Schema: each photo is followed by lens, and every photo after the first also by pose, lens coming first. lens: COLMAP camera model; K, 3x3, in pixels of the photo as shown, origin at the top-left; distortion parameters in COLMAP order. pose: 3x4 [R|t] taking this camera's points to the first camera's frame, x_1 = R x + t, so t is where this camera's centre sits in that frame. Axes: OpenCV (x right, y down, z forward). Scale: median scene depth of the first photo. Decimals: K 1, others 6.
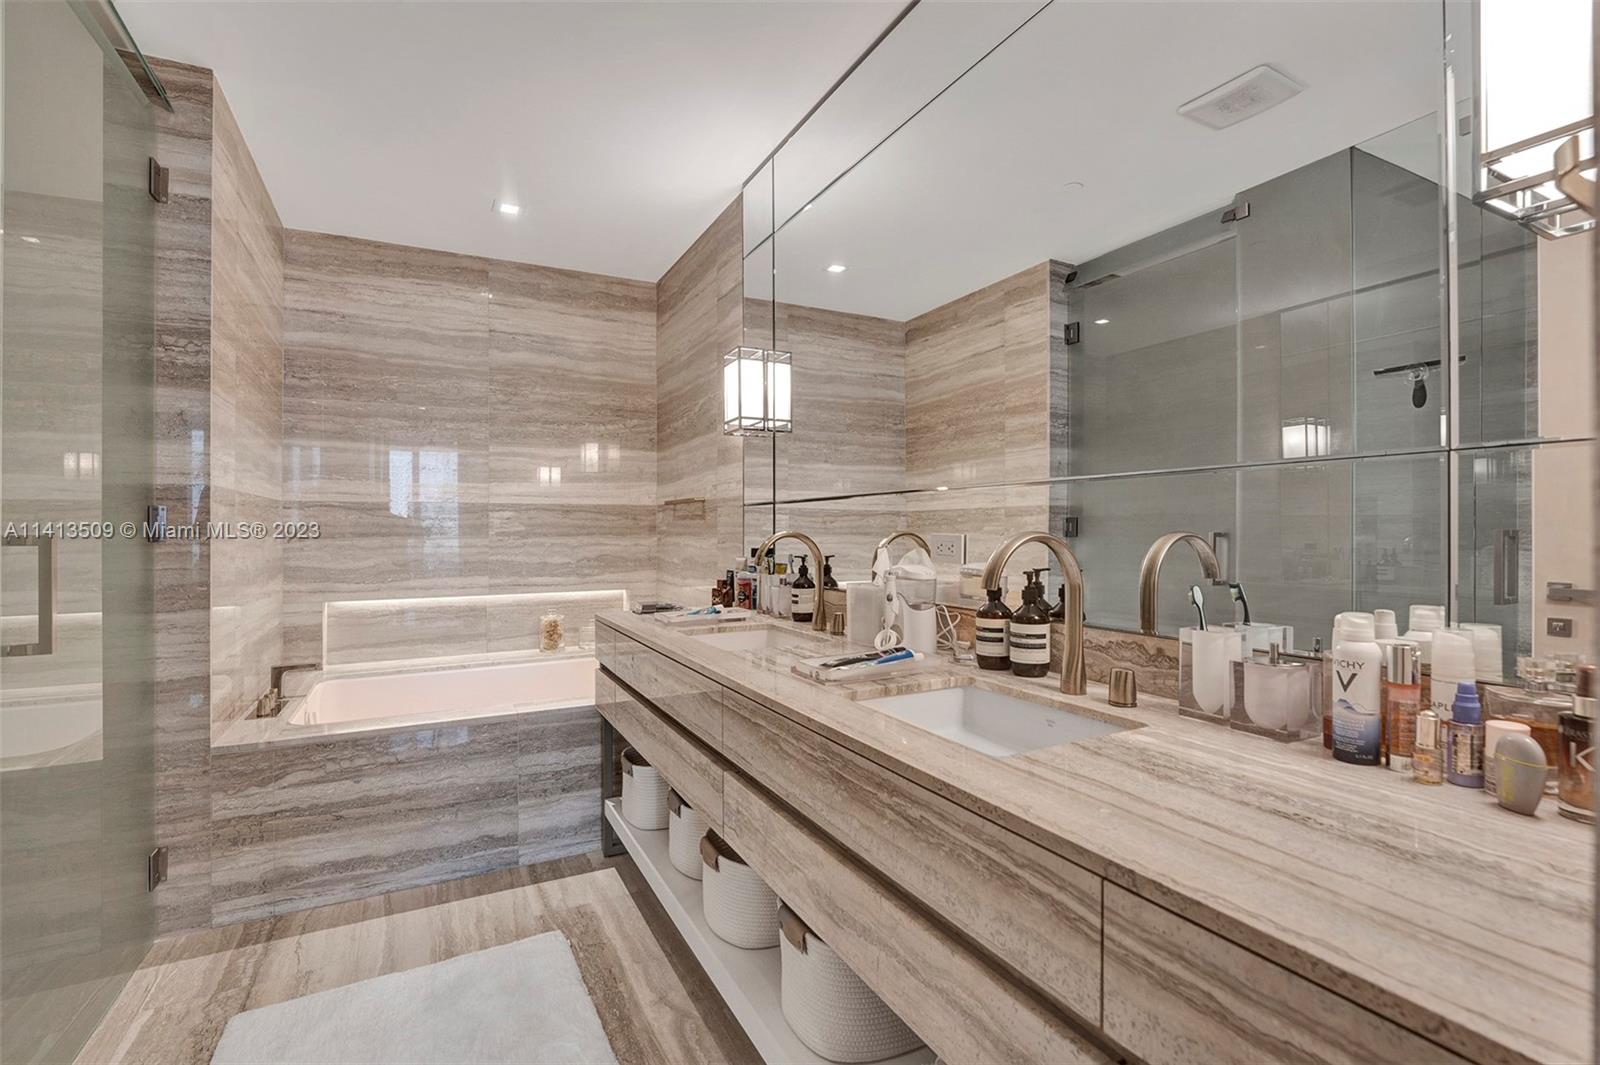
lens RADIAL K [[730.9, 0, 783.6], [0, 730.9, 533.6], [0, 0, 1]] dist [-0.014629, 0.000602]
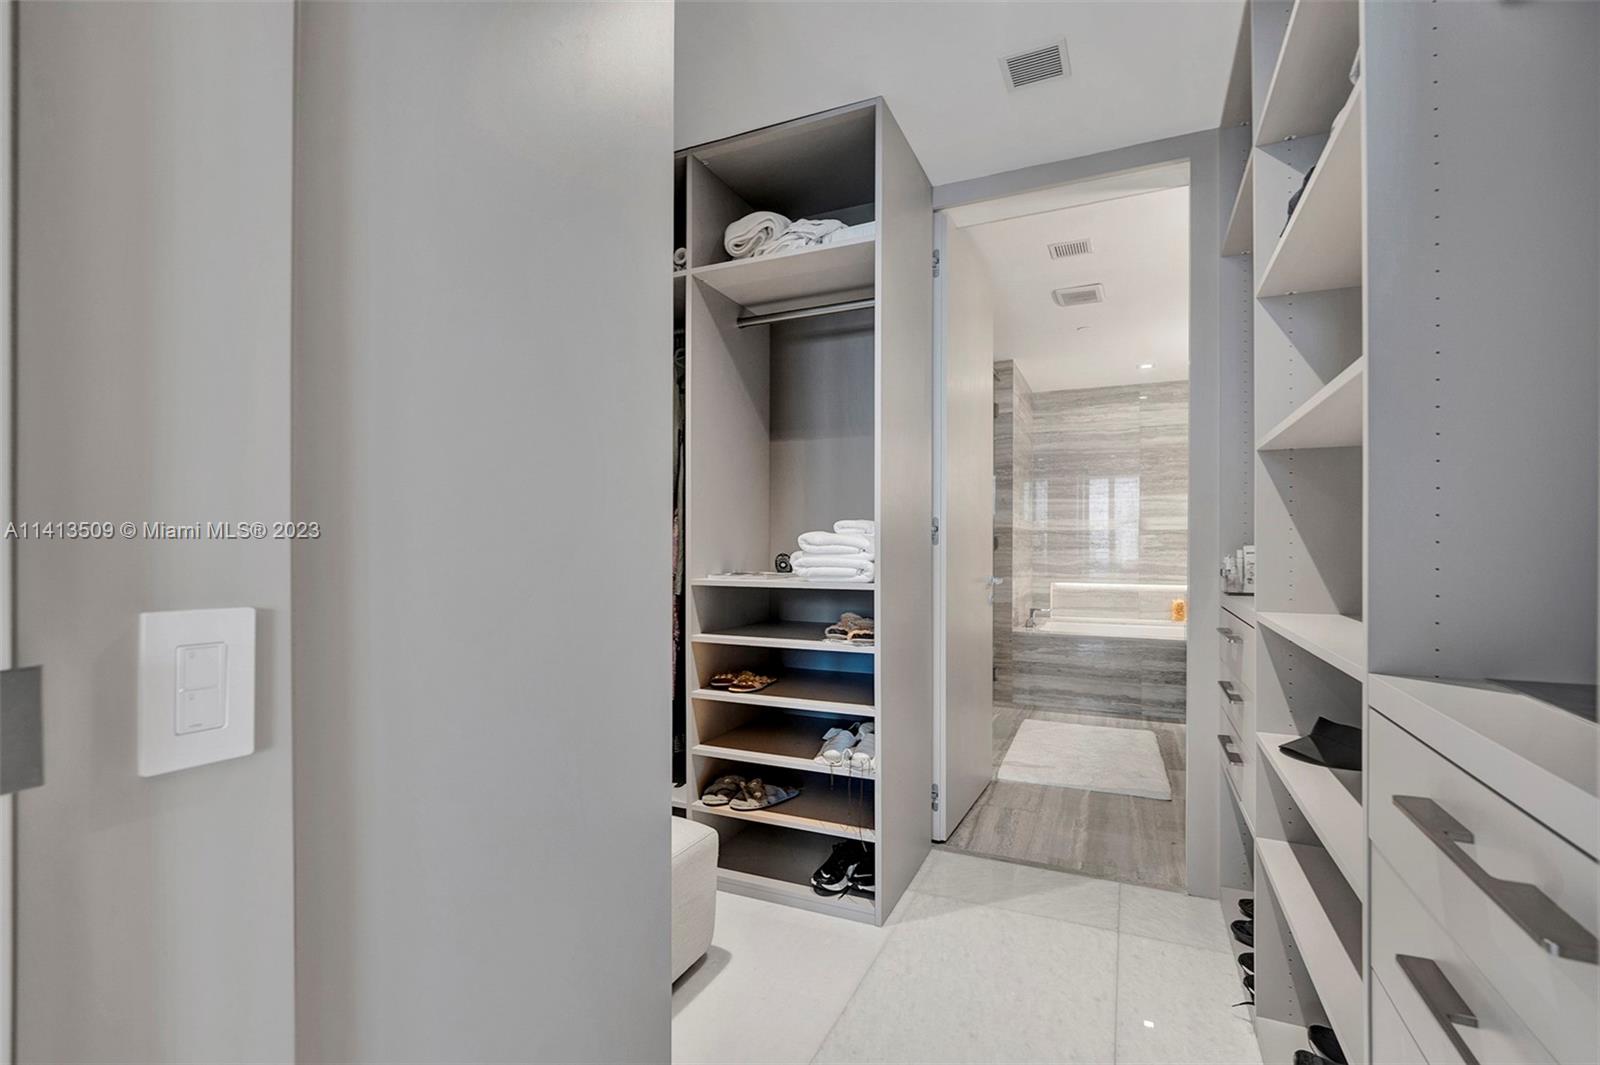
lens RADIAL K [[730.9, 0, 783.4], [0, 730.9, 539.5], [0, 0, 1]] dist [-0.014629, 0.000602]
pose [[0.623711, -0.001237, -0.781654, 0.437024], [-0.008816, 0.999924, -0.008618, 0.002155], [0.781605, 0.012266, 0.623653, -0.761744]]
